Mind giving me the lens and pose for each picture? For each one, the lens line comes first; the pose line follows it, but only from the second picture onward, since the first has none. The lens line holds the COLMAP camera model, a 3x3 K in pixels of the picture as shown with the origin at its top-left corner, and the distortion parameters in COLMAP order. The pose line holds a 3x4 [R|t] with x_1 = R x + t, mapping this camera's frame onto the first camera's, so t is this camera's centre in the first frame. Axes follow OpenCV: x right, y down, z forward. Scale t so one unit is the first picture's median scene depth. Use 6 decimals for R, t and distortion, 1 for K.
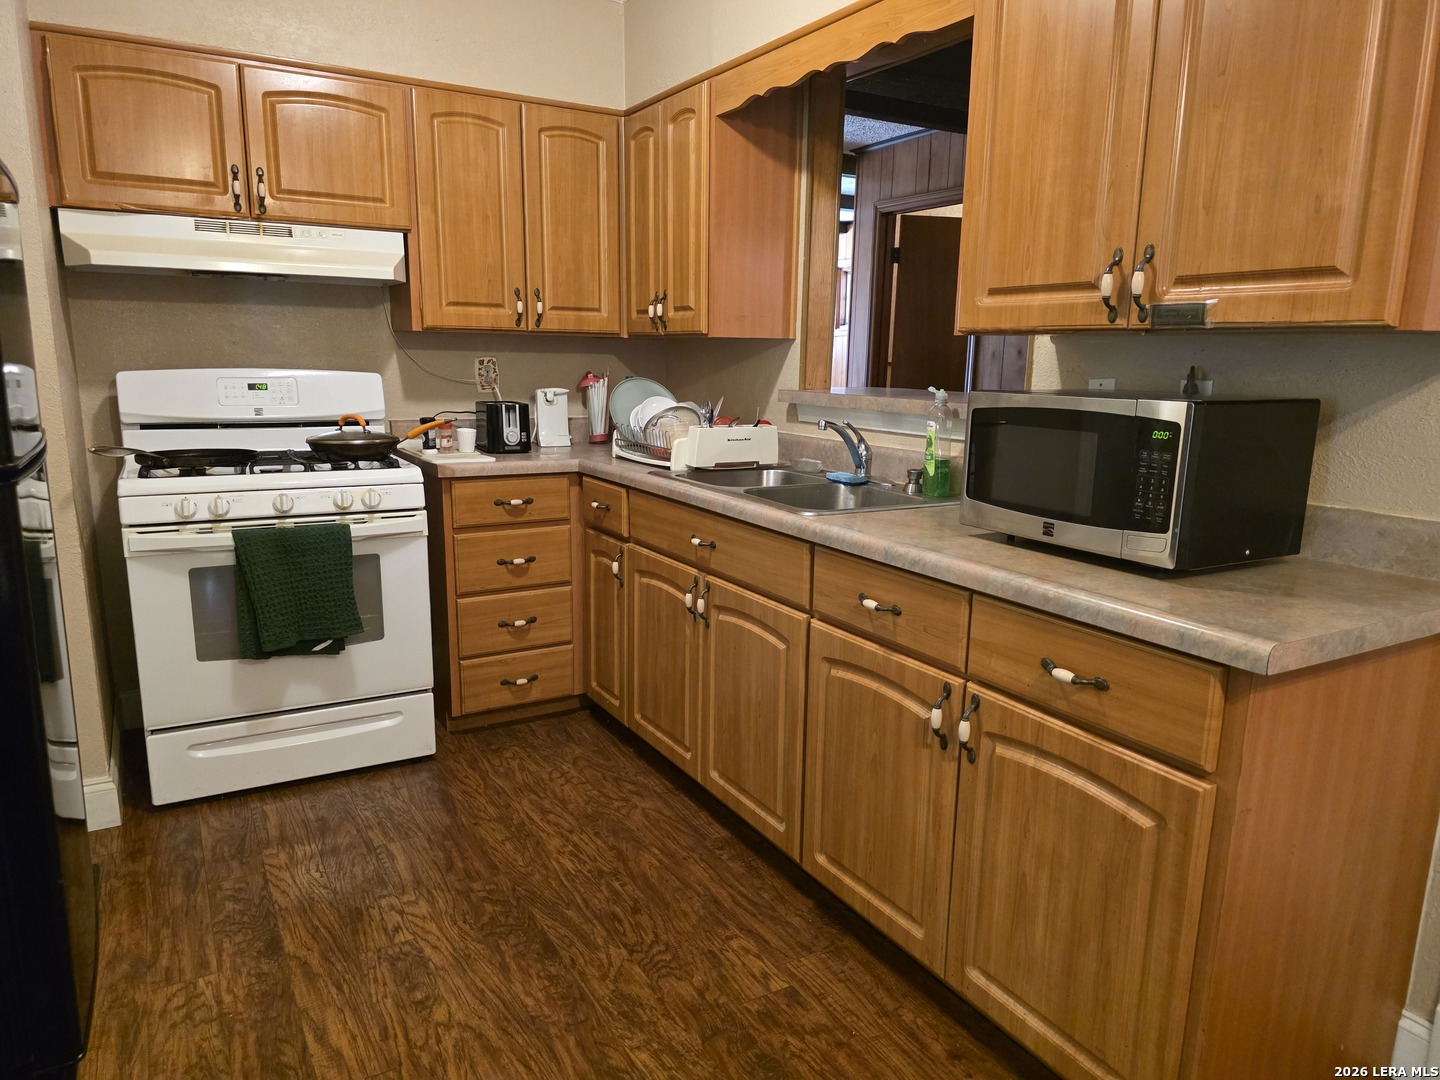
lens RADIAL K [[979.2, 0, 719.1], [0, 979.2, 556.4], [0, 0, 1]] dist [0.058606, -0.056112]
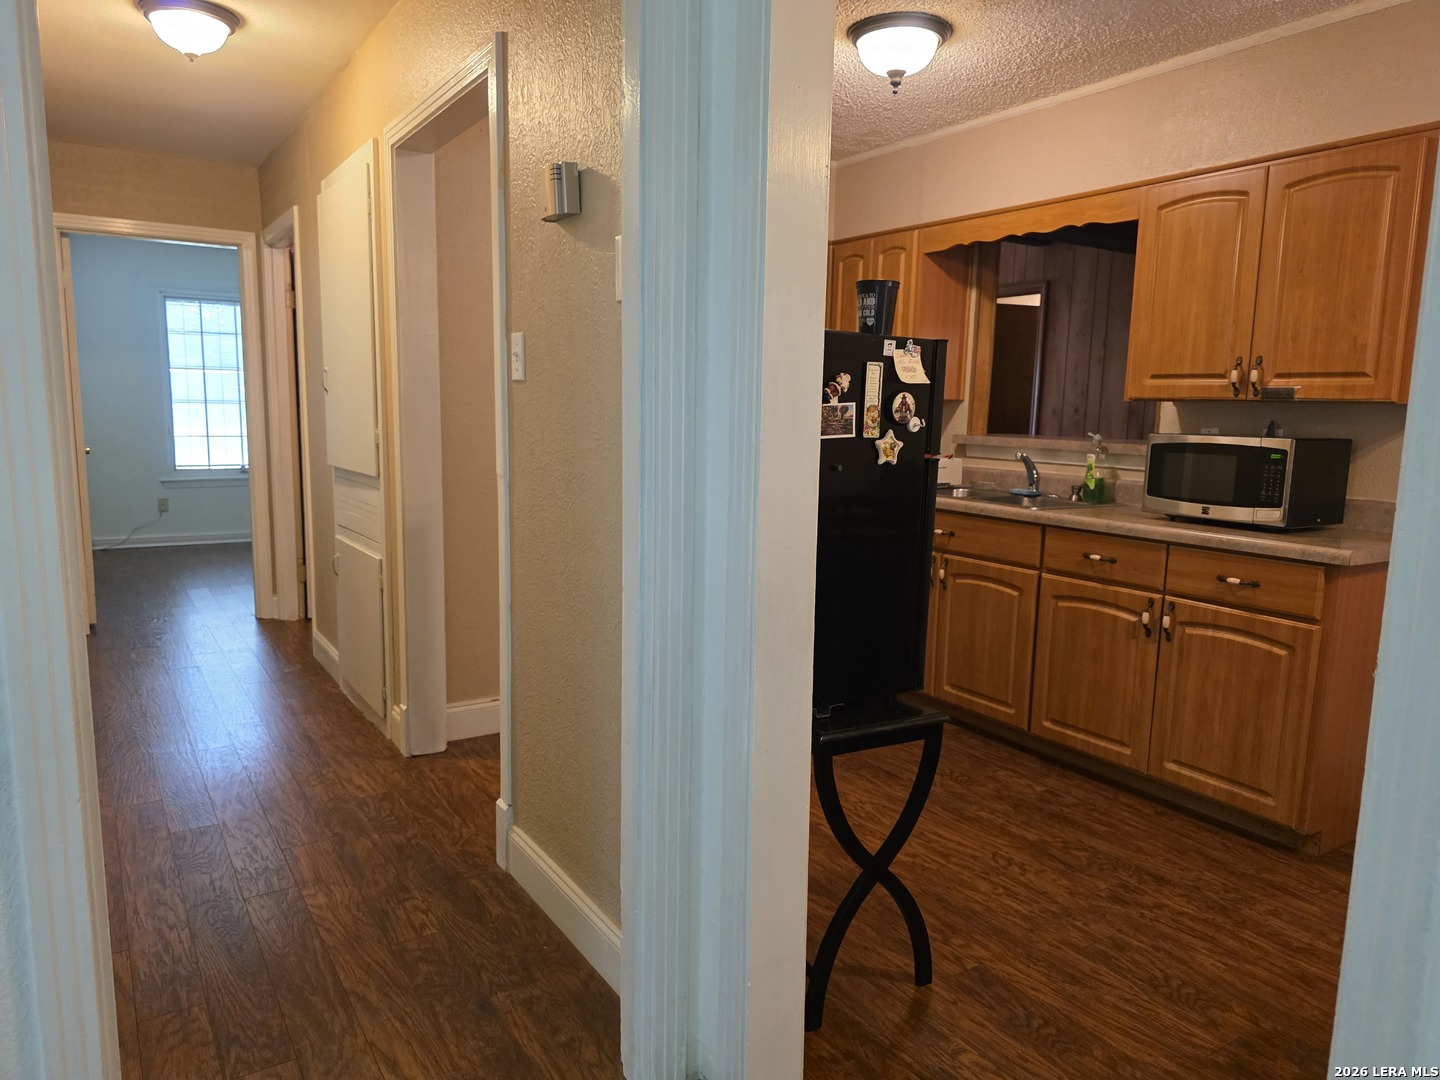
lens RADIAL K [[989.2, 0, 727.7], [0, 989.2, 549.1], [0, 0, 1]] dist [0.054278, -0.056787]
pose [[0.998056, 0.000186, 0.062324, -0.575137], [0.003573, 0.998180, -0.060201, 0.132737], [-0.062222, 0.060306, 0.996239, -0.665585]]
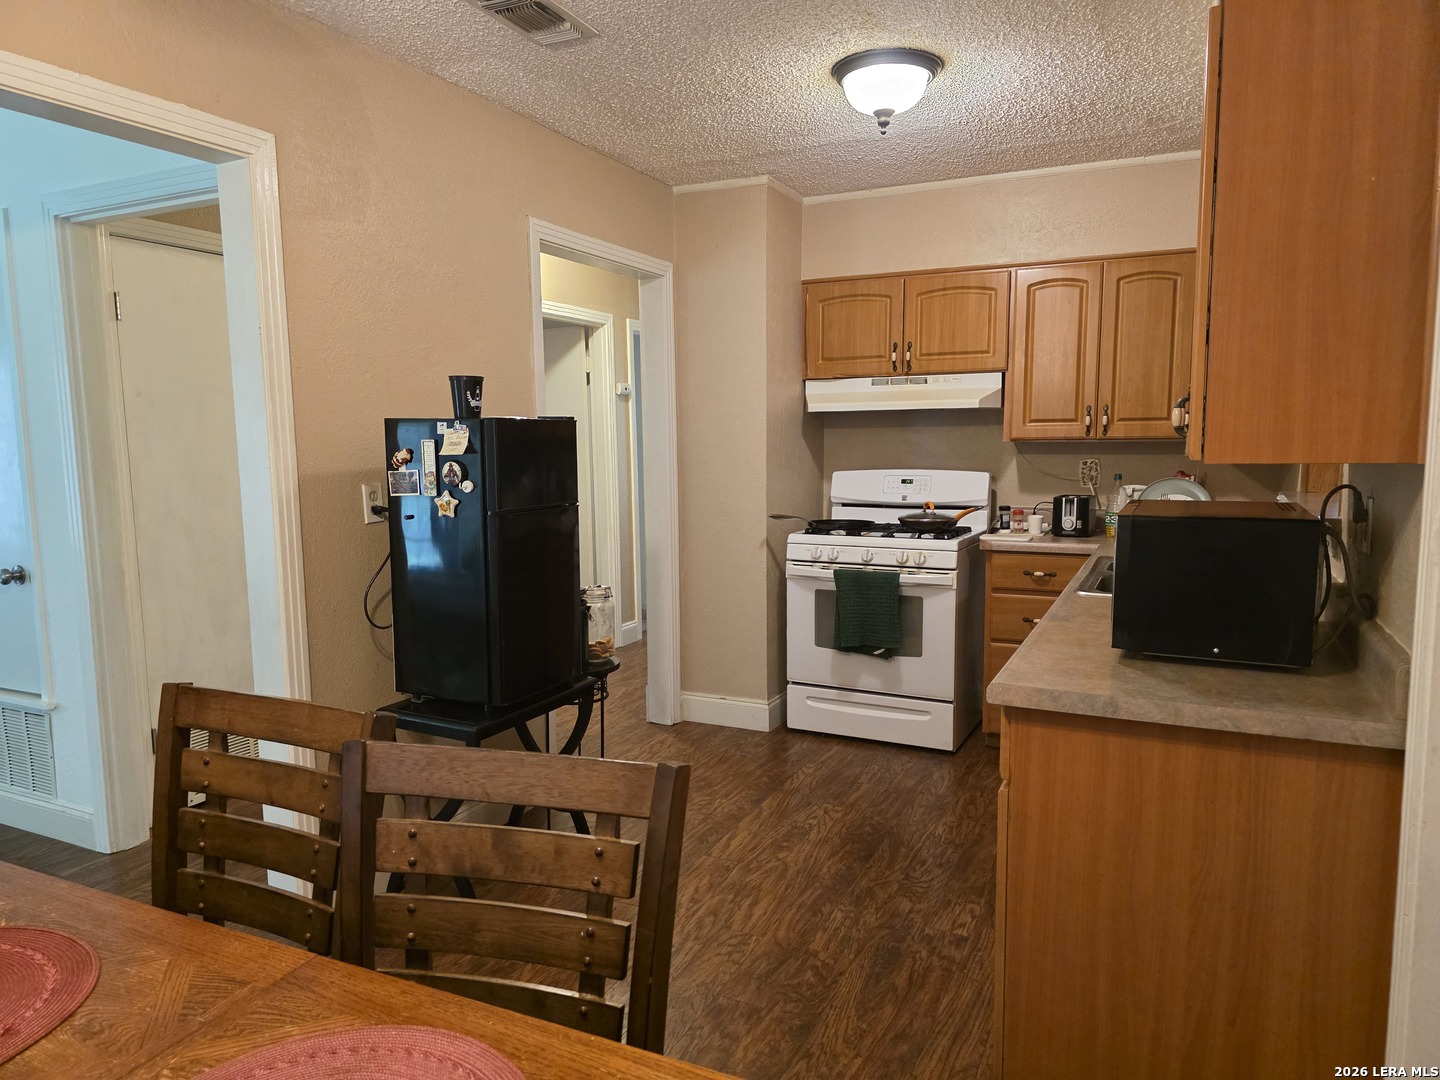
lens RADIAL K [[979.2, 0, 719.1], [0, 979.2, 556.4], [0, 0, 1]] dist [0.058606, -0.056112]
pose [[0.558493, 0.084142, -0.825231, 0.954496], [-0.152824, 0.988250, -0.002662, -0.017325], [0.815310, 0.127602, 0.564789, -0.093034]]
